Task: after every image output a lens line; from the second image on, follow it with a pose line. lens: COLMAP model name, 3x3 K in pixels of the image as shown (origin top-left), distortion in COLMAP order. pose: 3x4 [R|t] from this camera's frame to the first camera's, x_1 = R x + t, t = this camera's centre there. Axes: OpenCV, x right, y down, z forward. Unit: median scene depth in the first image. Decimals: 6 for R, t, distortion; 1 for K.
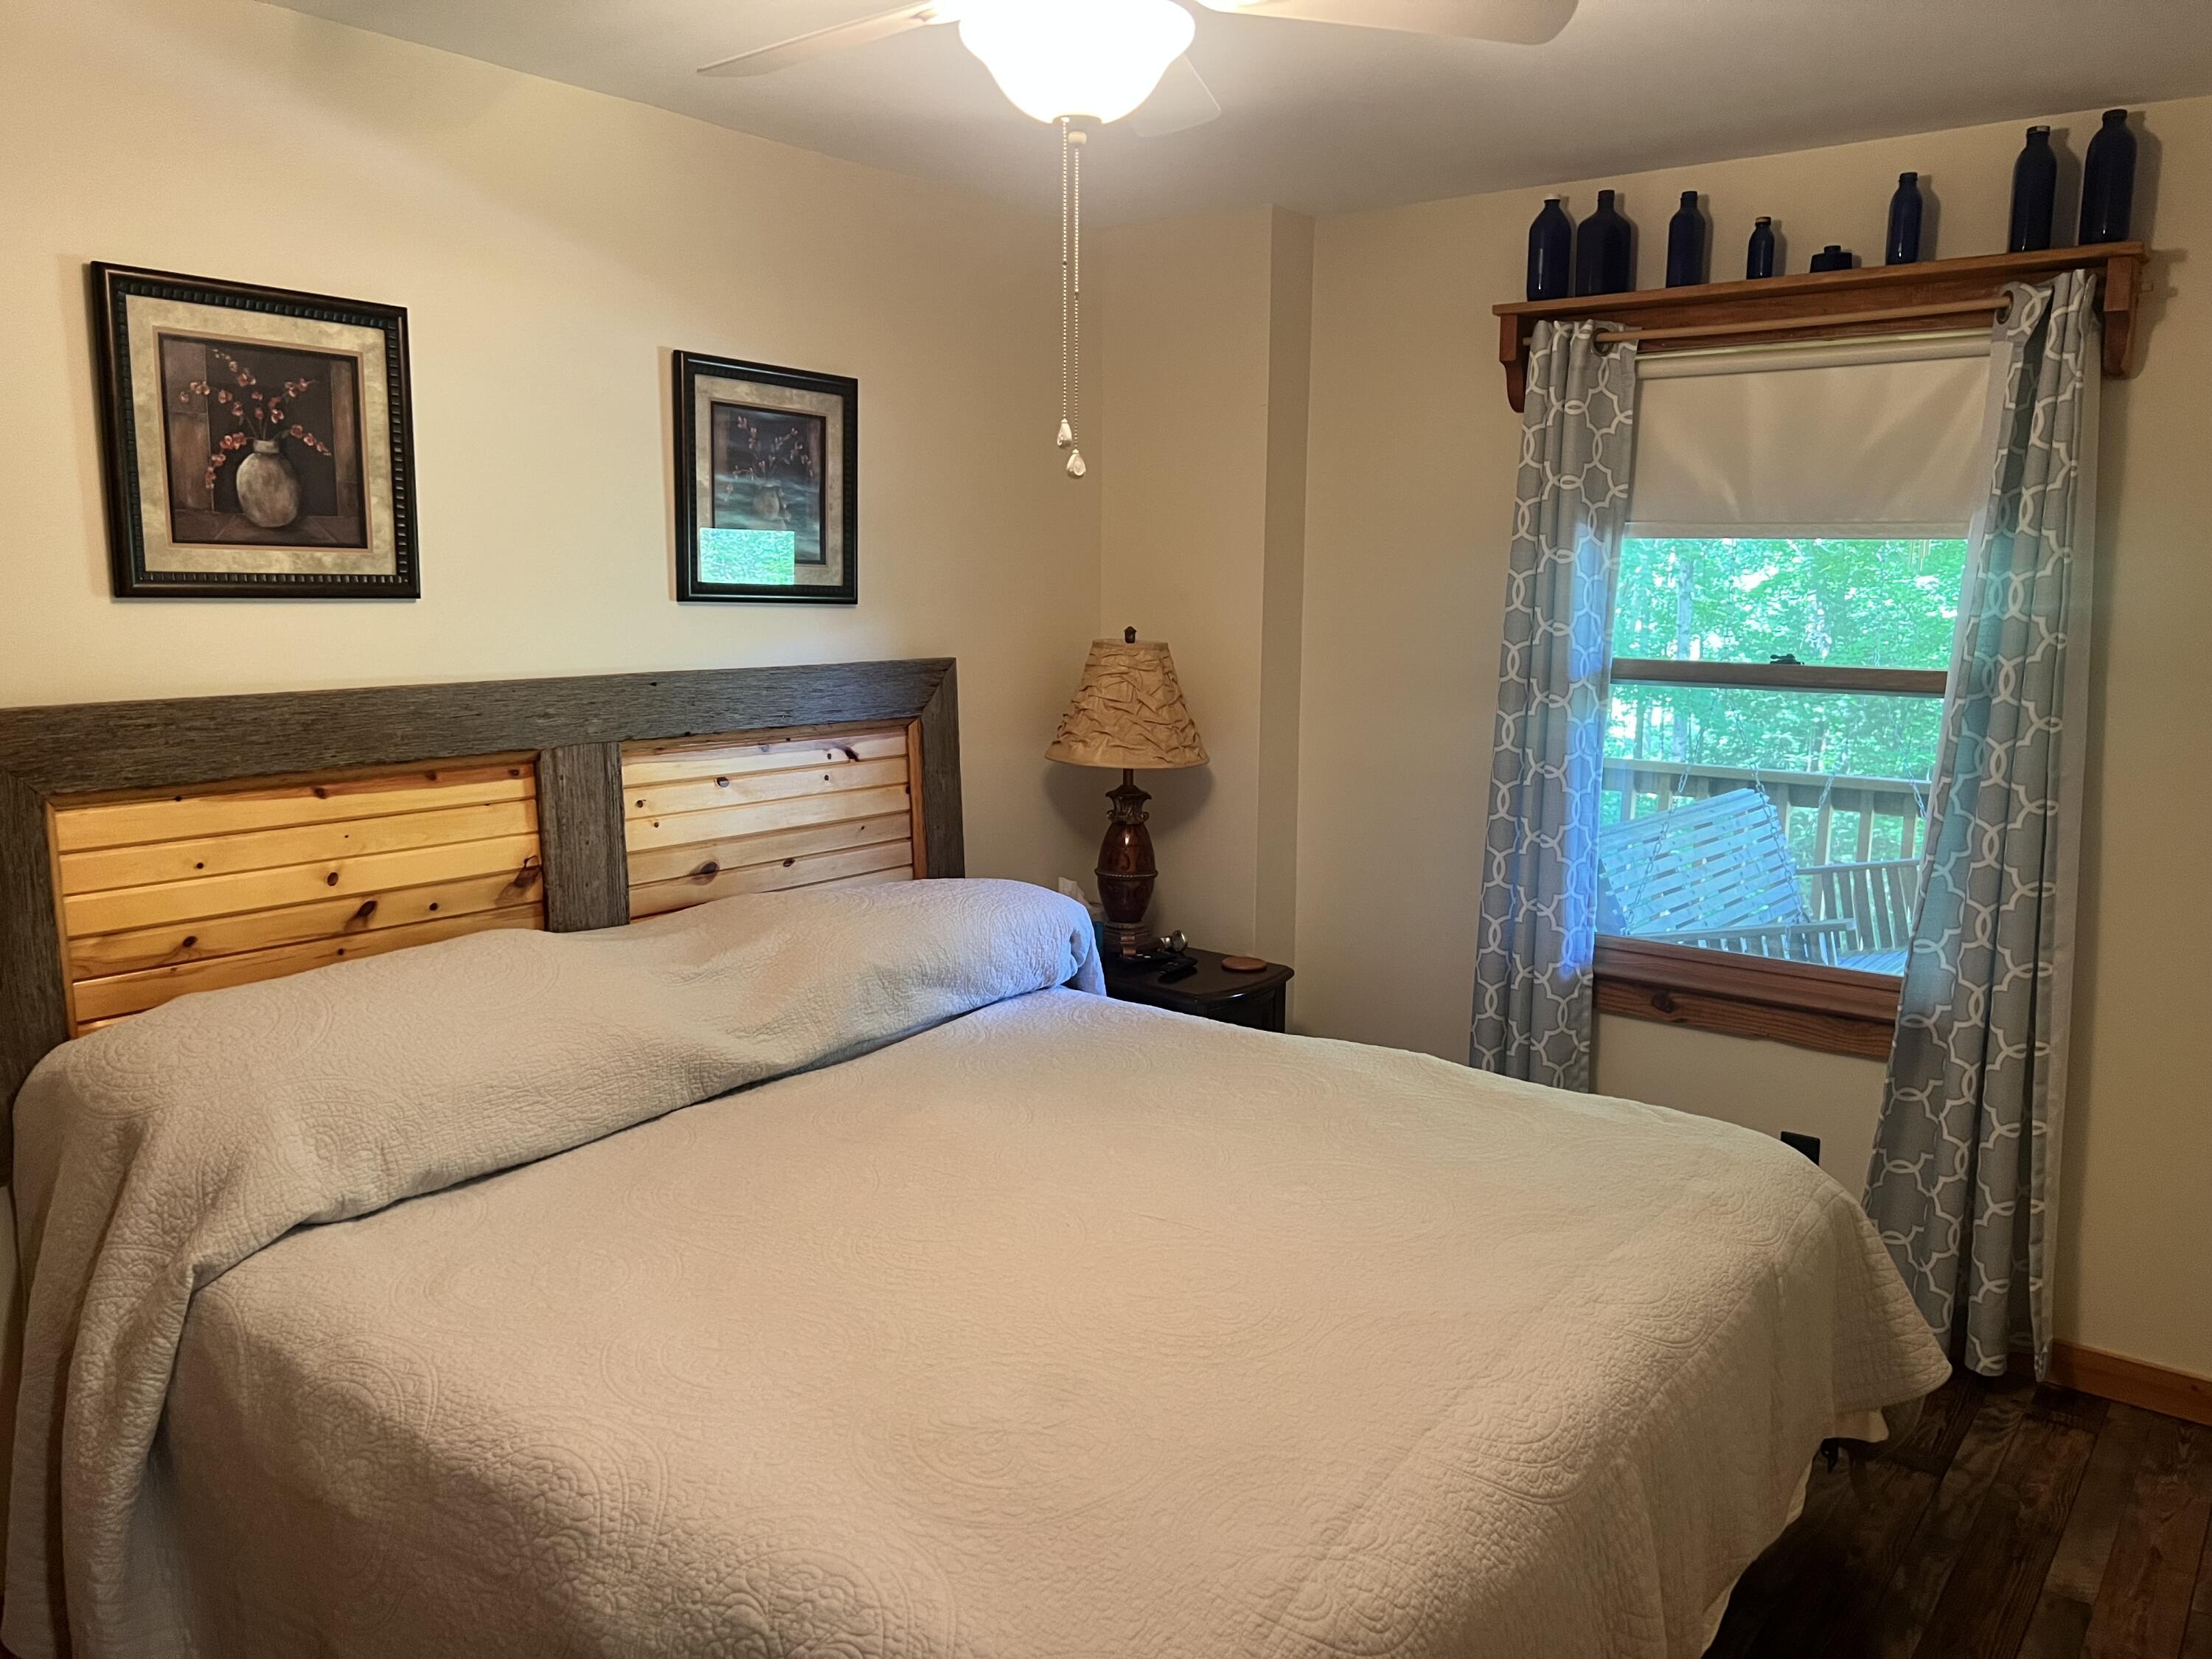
lens RADIAL K [[1682.1, 0, 1106.6], [0, 1682.1, 829.3], [0, 0, 1]] dist [0.067230, -0.078169]
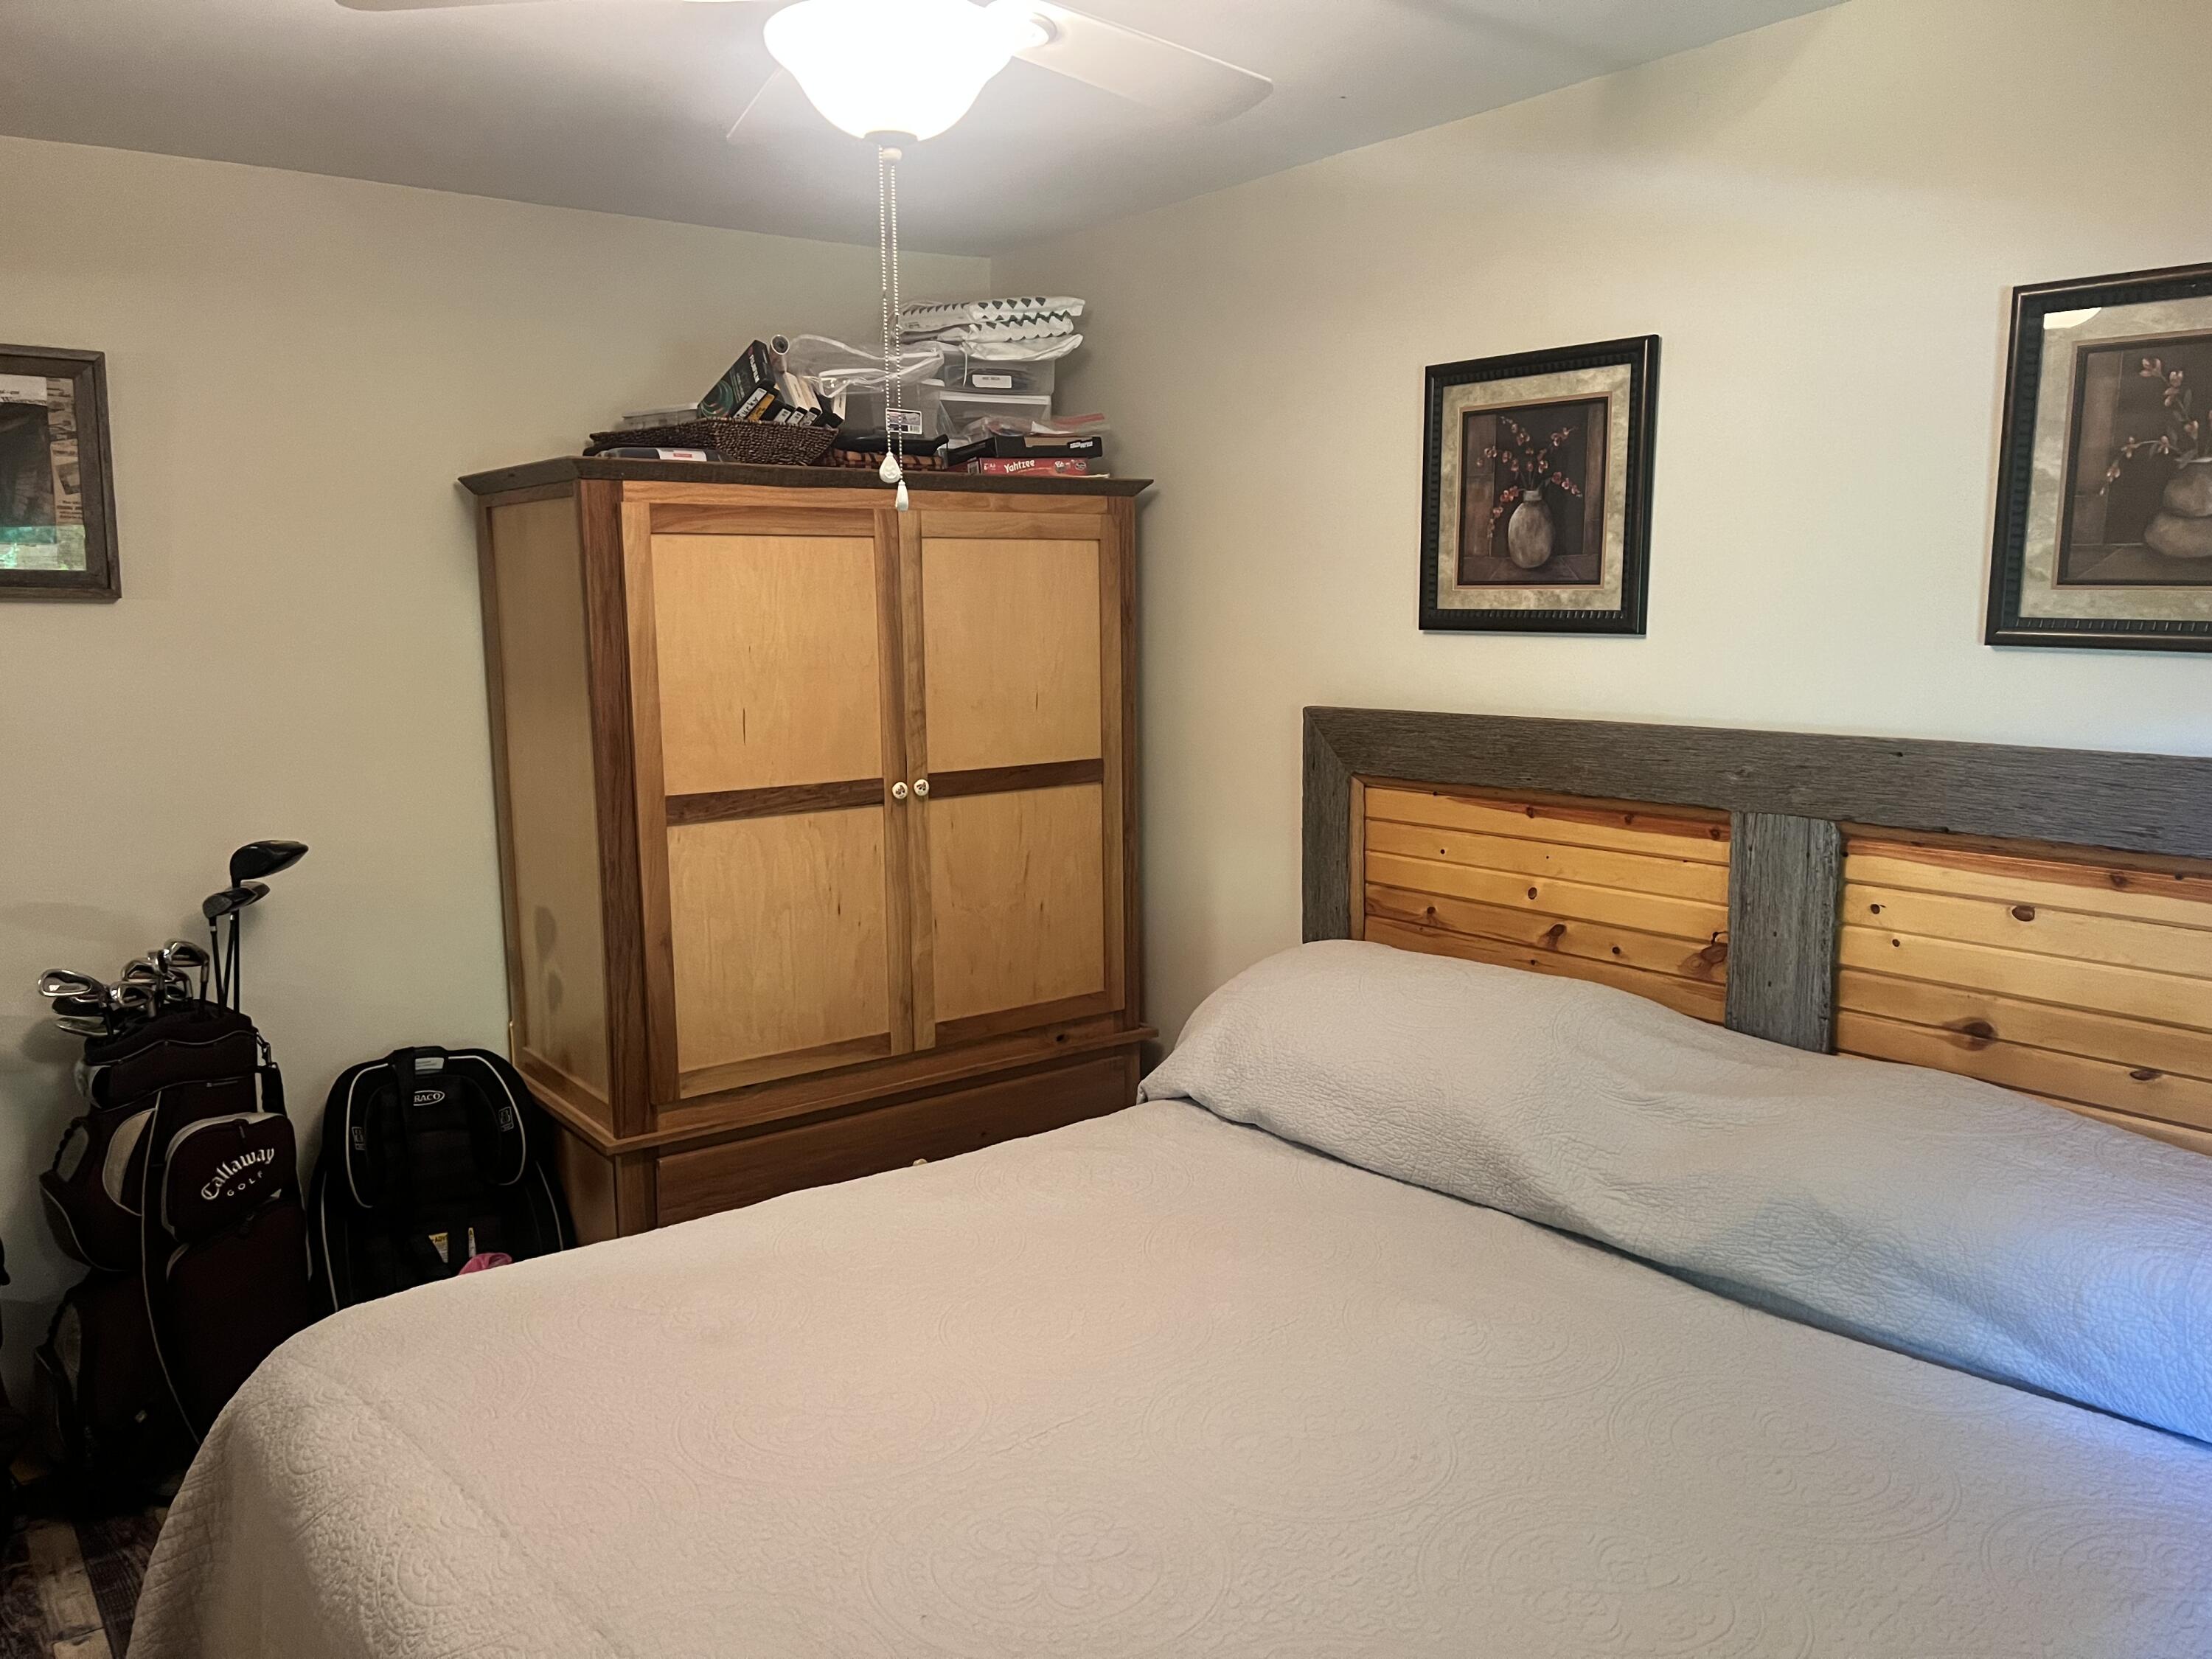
lens RADIAL K [[1682.1, 0, 1105.3], [0, 1682.1, 831.4], [0, 0, 1]] dist [0.067230, -0.078169]
pose [[-0.263120, 0.125824, -0.956523, 0.642934], [-0.142842, 0.975451, 0.167607, -0.151698], [0.954130, 0.180733, -0.238687, 1.006328]]
